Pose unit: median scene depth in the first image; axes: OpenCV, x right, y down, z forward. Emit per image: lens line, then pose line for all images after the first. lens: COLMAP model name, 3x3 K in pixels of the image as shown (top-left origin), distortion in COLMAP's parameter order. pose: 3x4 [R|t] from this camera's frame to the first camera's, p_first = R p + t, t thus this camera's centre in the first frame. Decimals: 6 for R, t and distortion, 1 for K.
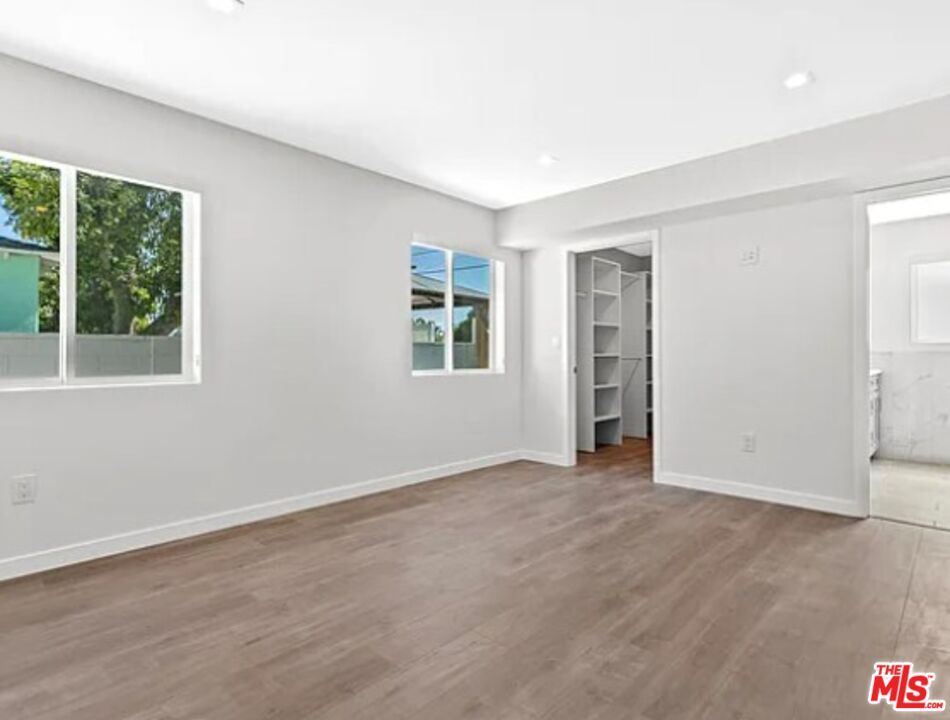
lens RADIAL K [[505.3, 0, 469.3], [0, 505.3, 356.3], [0, 0, 1]] dist [0.004950, 0.000674]
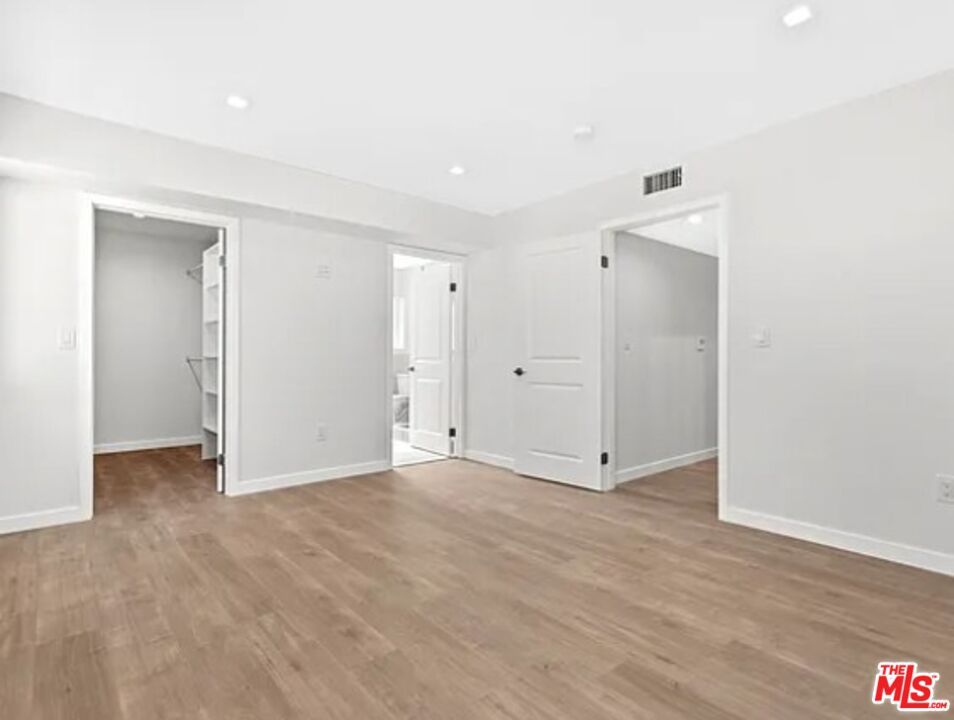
lens RADIAL K [[507.4, 0, 469.3], [0, 507.4, 359.7], [0, 0, 1]] dist [0.004950, 0.000674]
pose [[0.115940, -0.004727, 0.993245, -0.860941], [-0.002646, 0.999984, 0.005068, -0.000813], [-0.993253, -0.003216, 0.115926, 0.856665]]
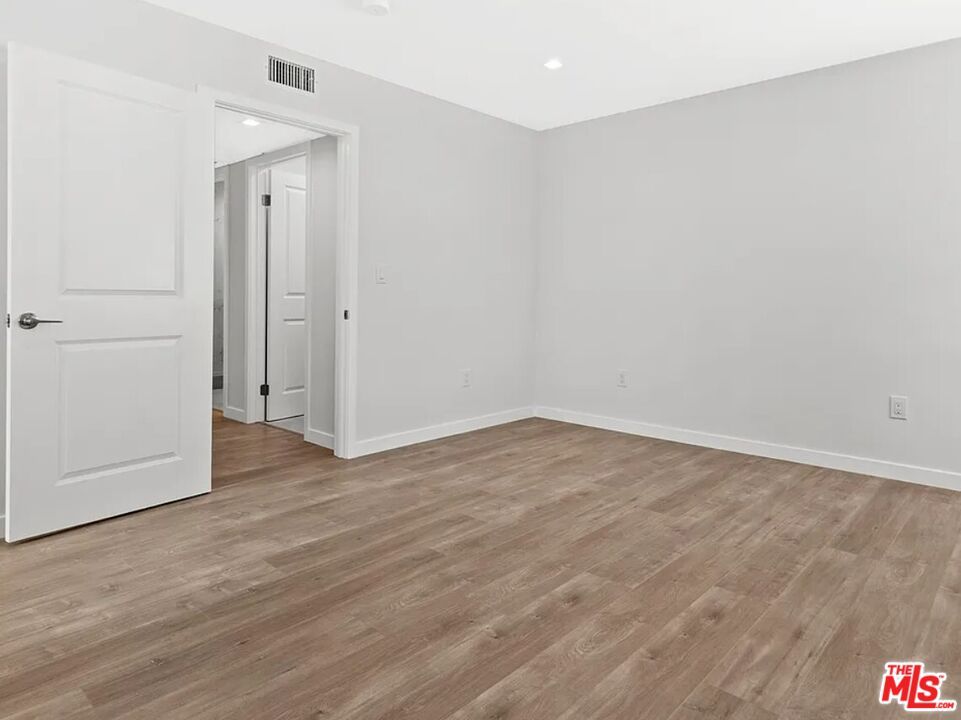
lens RADIAL K [[619.0, 0, 480.9], [0, 619.0, 361.9], [0, 0, 1]] dist [0.008560, -0.003574]
pose [[-0.999800, -0.006417, -0.018948, 0.257400], [-0.008408, 0.994227, 0.106968, 0.004320], [0.018153, 0.107106, -0.994082, 1.941107]]
